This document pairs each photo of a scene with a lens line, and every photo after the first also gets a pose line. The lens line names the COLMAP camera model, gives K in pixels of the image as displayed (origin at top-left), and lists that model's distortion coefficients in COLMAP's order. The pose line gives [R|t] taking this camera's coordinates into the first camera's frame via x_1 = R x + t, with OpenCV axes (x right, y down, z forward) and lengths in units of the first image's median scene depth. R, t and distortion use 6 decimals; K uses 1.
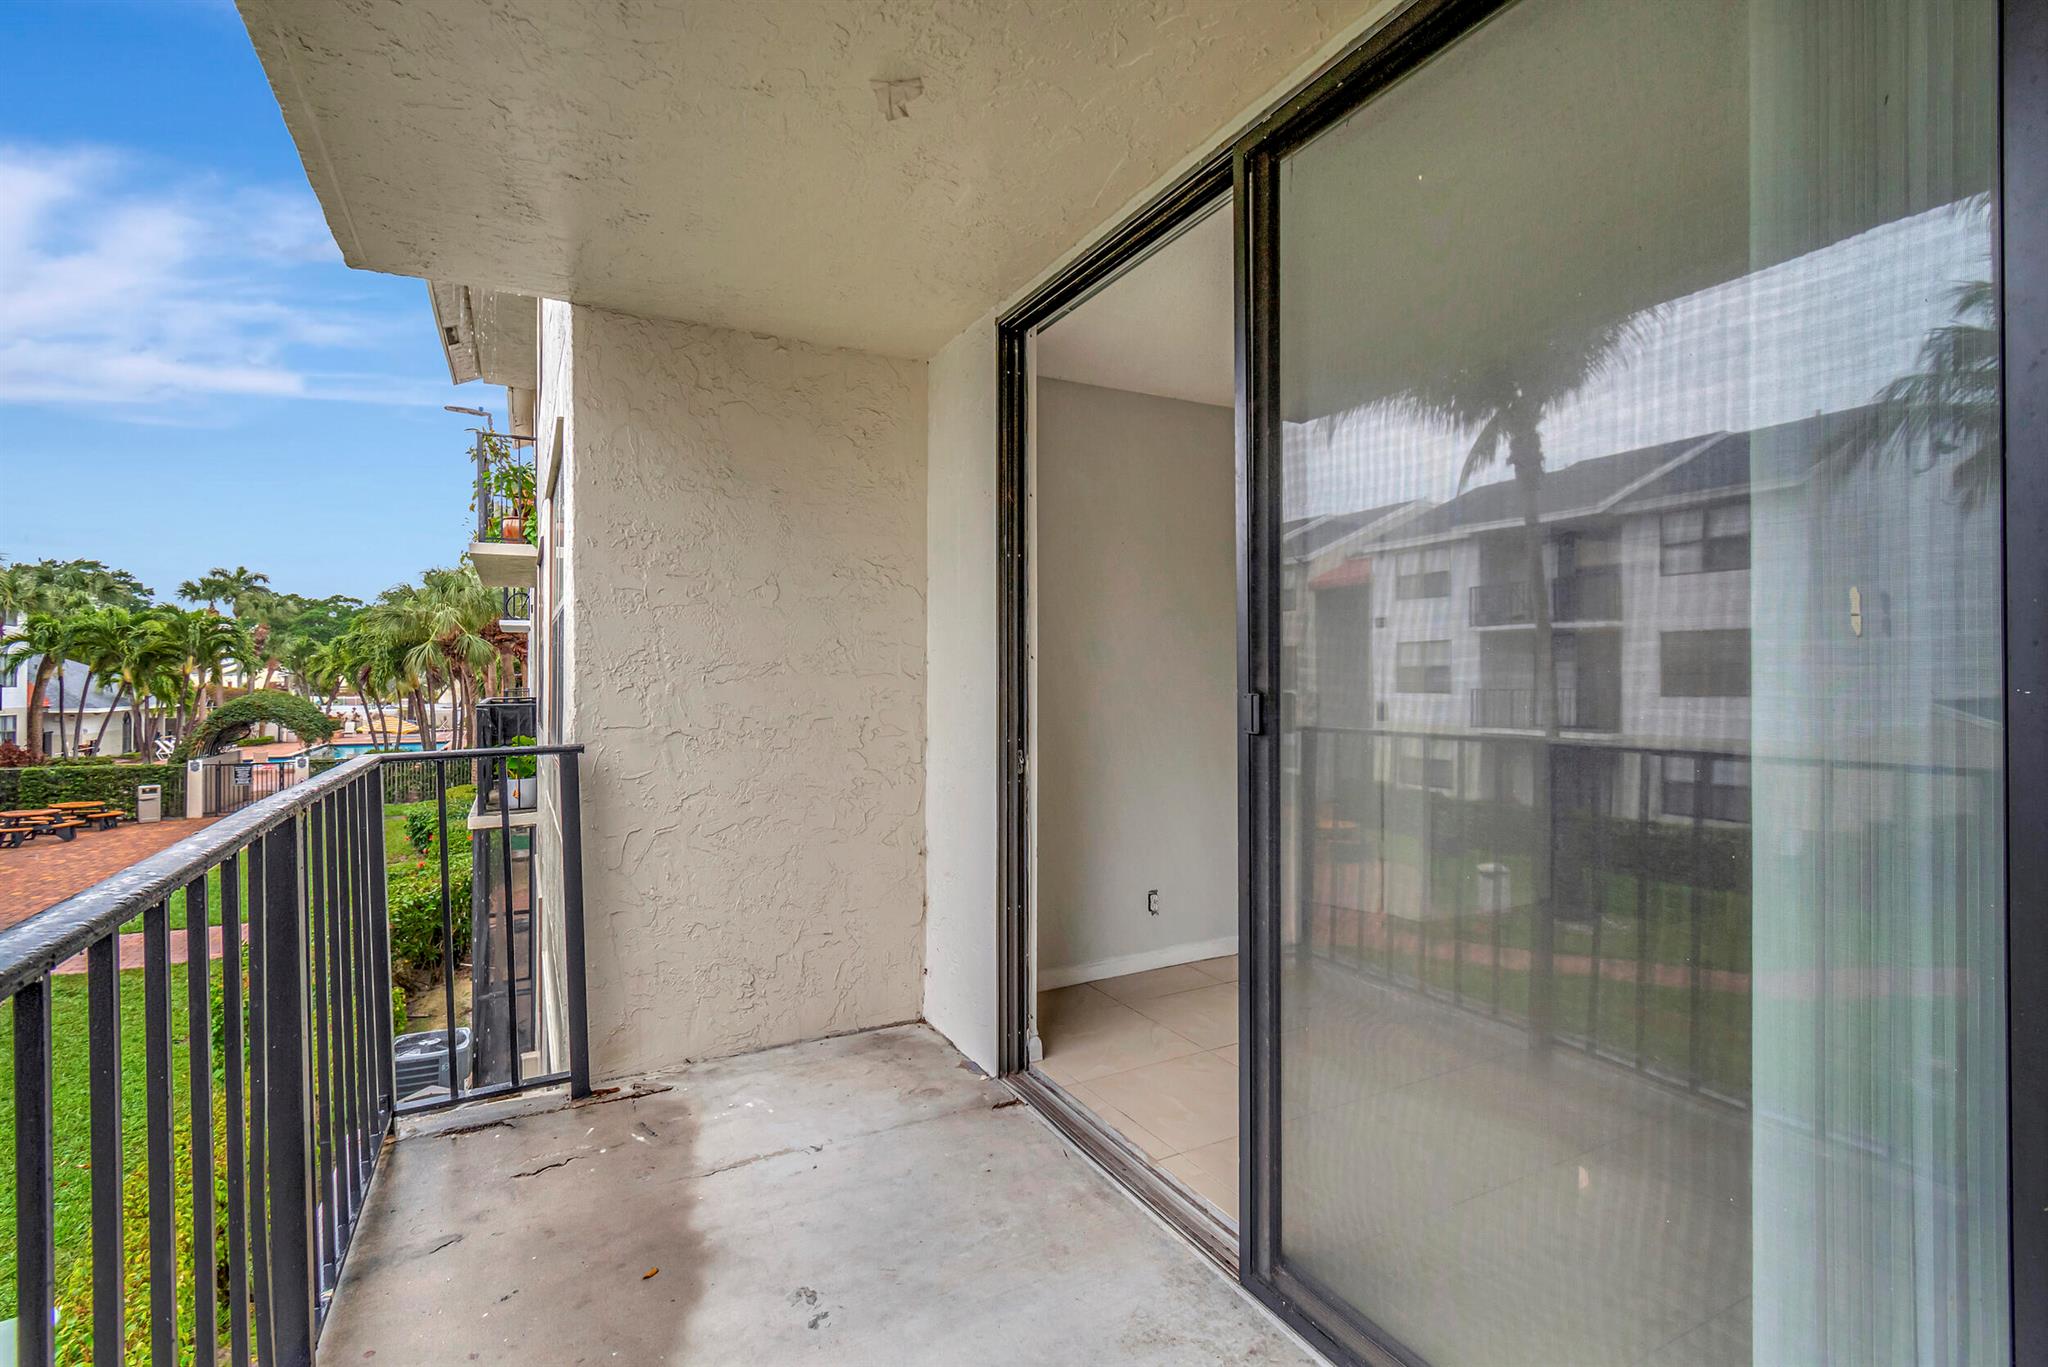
lens RADIAL K [[966.6, 0, 1024.0], [0, 966.6, 683.5], [0, 0, 1]] dist [0.003627, 0.000574]
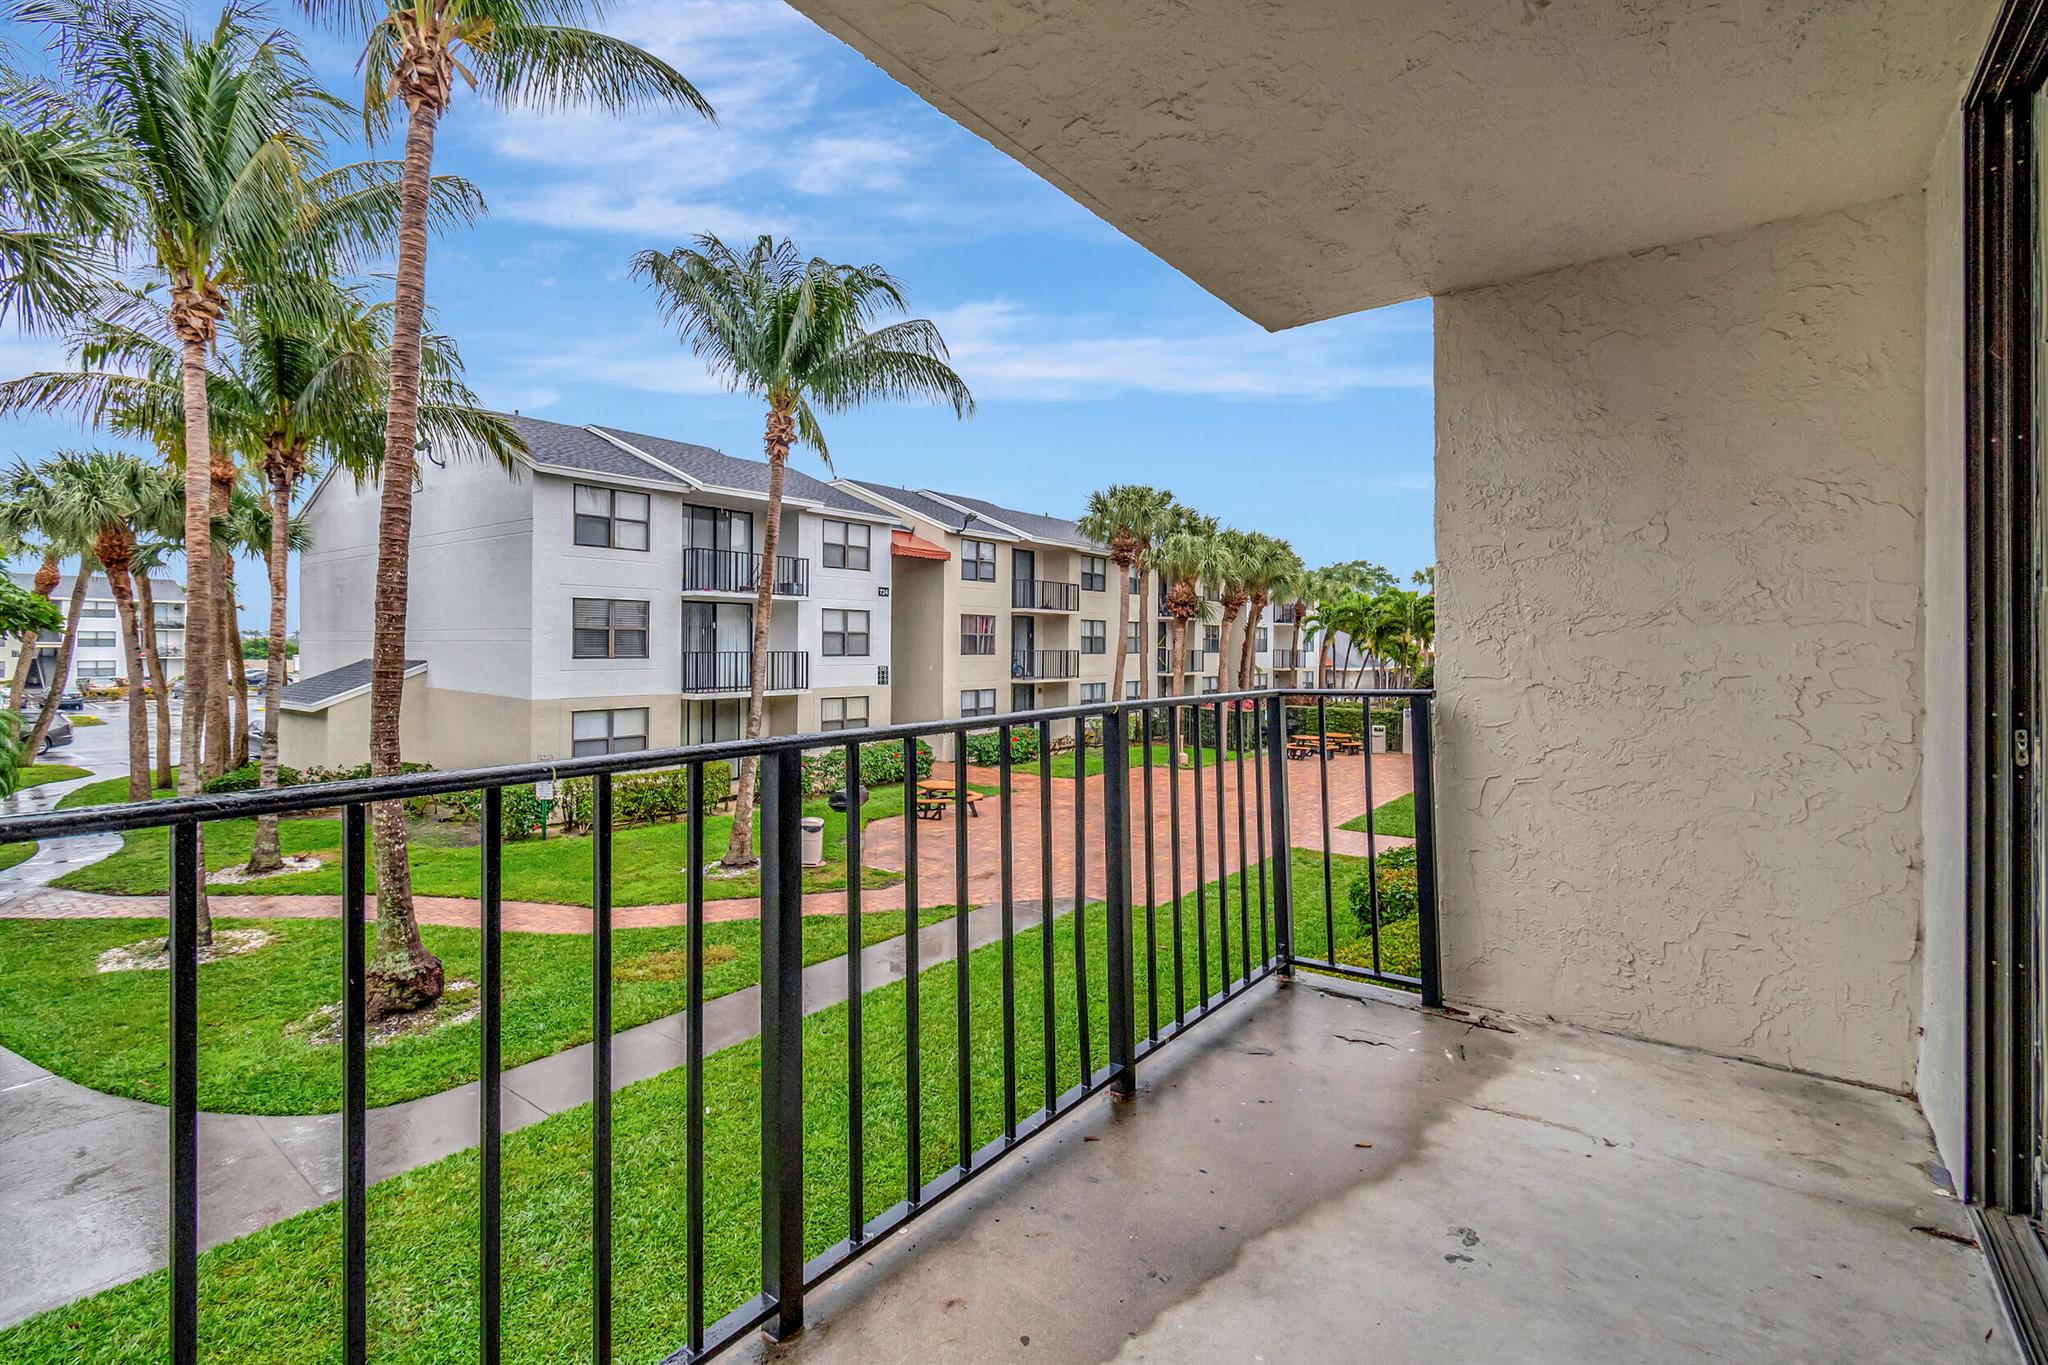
lens RADIAL K [[924.9, 0, 1017.1], [0, 924.9, 651.5], [0, 0, 1]] dist [-0.001088, -0.000597]
pose [[0.417436, 0.003196, -0.908701, 0.277409], [-0.003717, 0.999991, 0.001809, 0.016196], [0.908699, 0.002622, 0.417444, 0.108121]]
